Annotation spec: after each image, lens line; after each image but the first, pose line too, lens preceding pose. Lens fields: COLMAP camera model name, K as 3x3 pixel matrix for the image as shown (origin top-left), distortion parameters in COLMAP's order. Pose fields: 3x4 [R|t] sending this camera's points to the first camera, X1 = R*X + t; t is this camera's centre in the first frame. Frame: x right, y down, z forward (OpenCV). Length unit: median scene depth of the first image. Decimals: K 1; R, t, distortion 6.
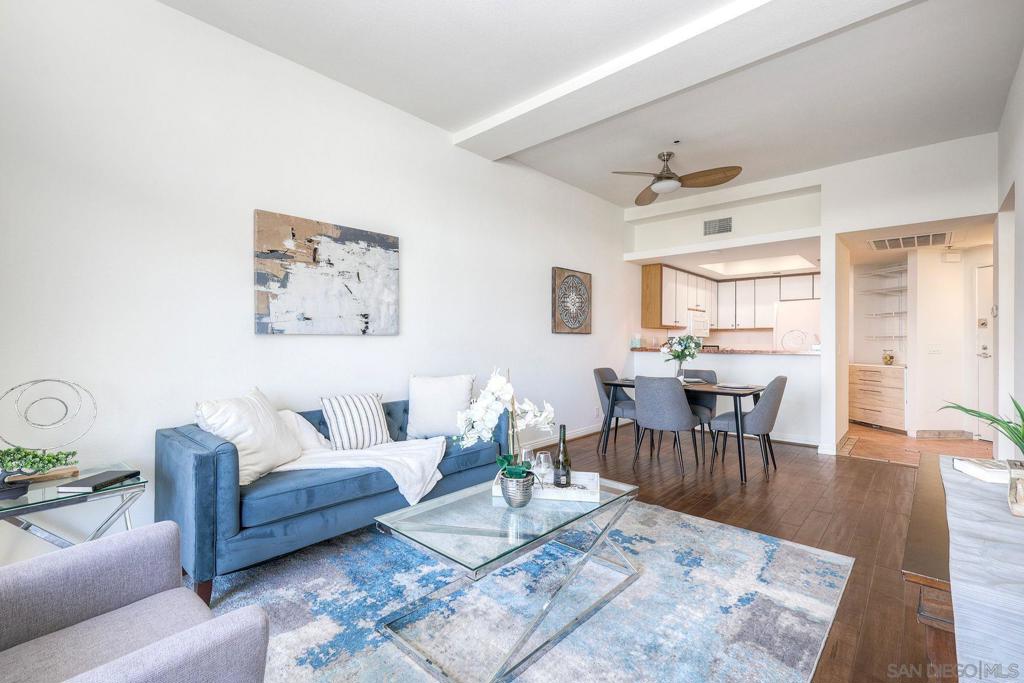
lens RADIAL K [[456.0, 0, 515.4], [0, 456.0, 339.5], [0, 0, 1]] dist [0.010832, -0.000138]
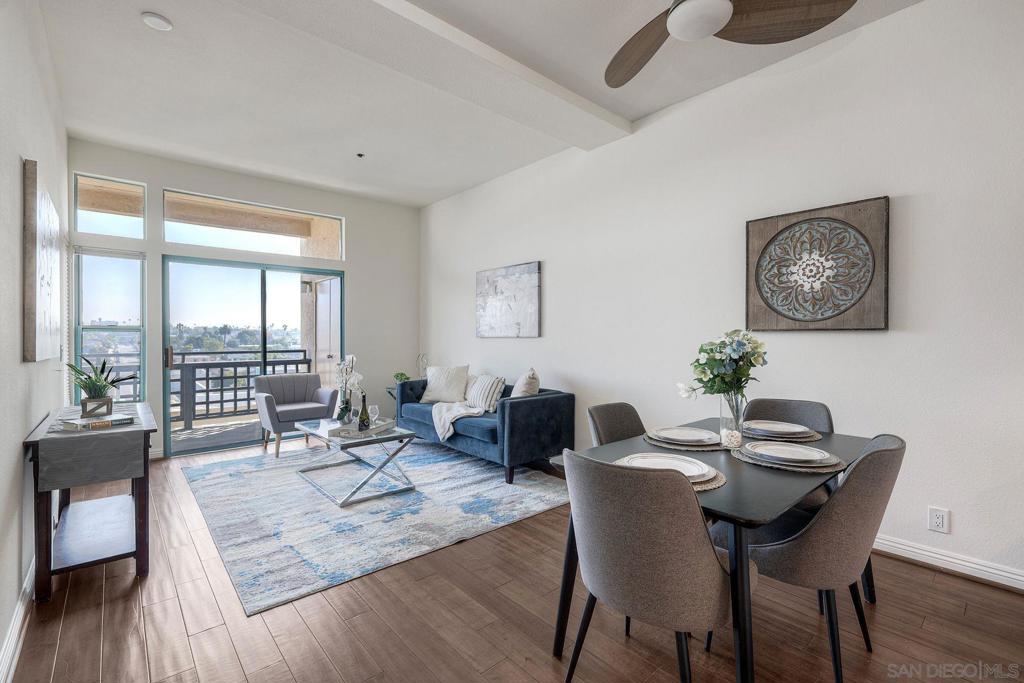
lens RADIAL K [[456.0, 0, 515.4], [0, 456.0, 339.5], [0, 0, 1]] dist [0.010832, -0.000138]
pose [[-0.110875, 0.009278, -0.993791, 0.706949], [0.007015, 0.999939, 0.008552, -0.009605], [0.993810, -0.006023, -0.110933, 0.738158]]
